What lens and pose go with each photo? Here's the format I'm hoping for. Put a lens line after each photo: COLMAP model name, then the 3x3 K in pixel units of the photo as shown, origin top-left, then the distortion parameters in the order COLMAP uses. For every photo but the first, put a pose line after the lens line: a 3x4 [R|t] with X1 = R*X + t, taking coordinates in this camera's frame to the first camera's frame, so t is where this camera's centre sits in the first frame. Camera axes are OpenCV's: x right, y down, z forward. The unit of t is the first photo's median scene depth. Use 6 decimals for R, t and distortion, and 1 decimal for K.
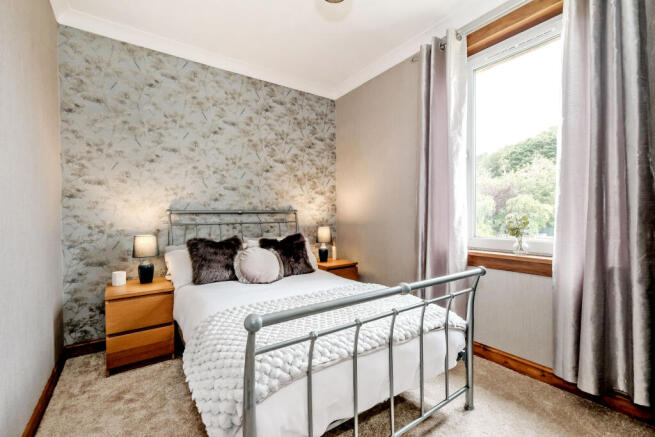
lens RADIAL K [[288.3, 0, 327.7], [0, 288.3, 217.6], [0, 0, 1]] dist [-0.001489, 0.000452]
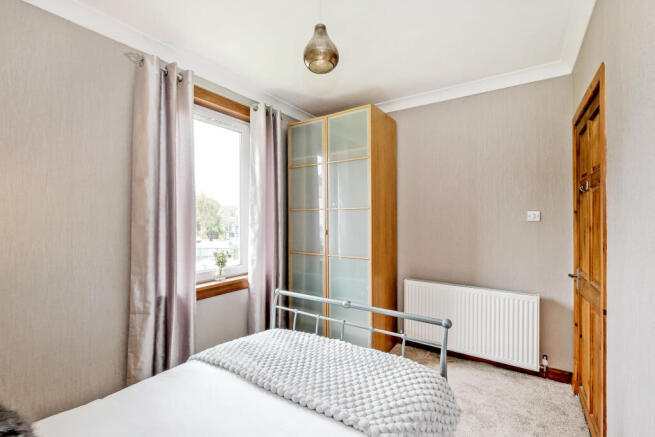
lens RADIAL K [[288.3, 0, 327.6], [0, 288.3, 219.5], [0, 0, 1]] dist [-0.001489, 0.000452]
pose [[-0.359182, 0.003990, 0.933259, -0.709714], [0.006882, 0.999975, -0.001626, -0.137935], [-0.933242, 0.005838, -0.359200, 0.967587]]
